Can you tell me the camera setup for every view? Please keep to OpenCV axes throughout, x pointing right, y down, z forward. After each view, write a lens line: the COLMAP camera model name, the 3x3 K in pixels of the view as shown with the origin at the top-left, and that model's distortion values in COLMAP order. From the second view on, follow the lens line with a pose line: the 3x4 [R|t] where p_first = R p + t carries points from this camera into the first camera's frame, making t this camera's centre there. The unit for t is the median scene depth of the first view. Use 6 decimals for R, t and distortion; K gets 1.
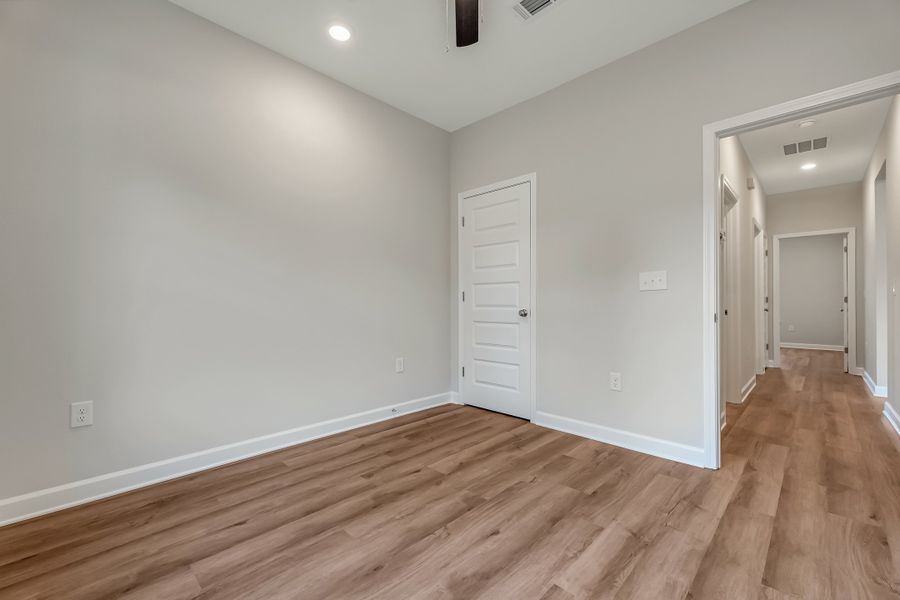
lens RADIAL K [[380.3, 0, 456.1], [0, 380.3, 292.6], [0, 0, 1]] dist [0.003785, 0.000165]
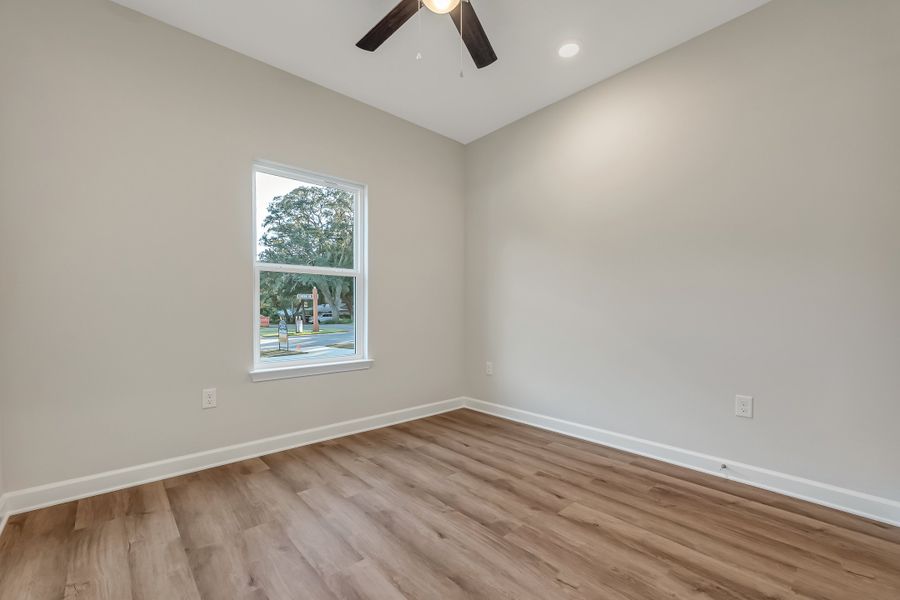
lens RADIAL K [[380.3, 0, 456.1], [0, 380.3, 292.6], [0, 0, 1]] dist [0.003785, 0.000165]
pose [[-0.068116, -0.044652, -0.996678, 0.889412], [0.027258, 0.998542, -0.046598, 0.012129], [0.997305, -0.030341, -0.066799, 0.859084]]
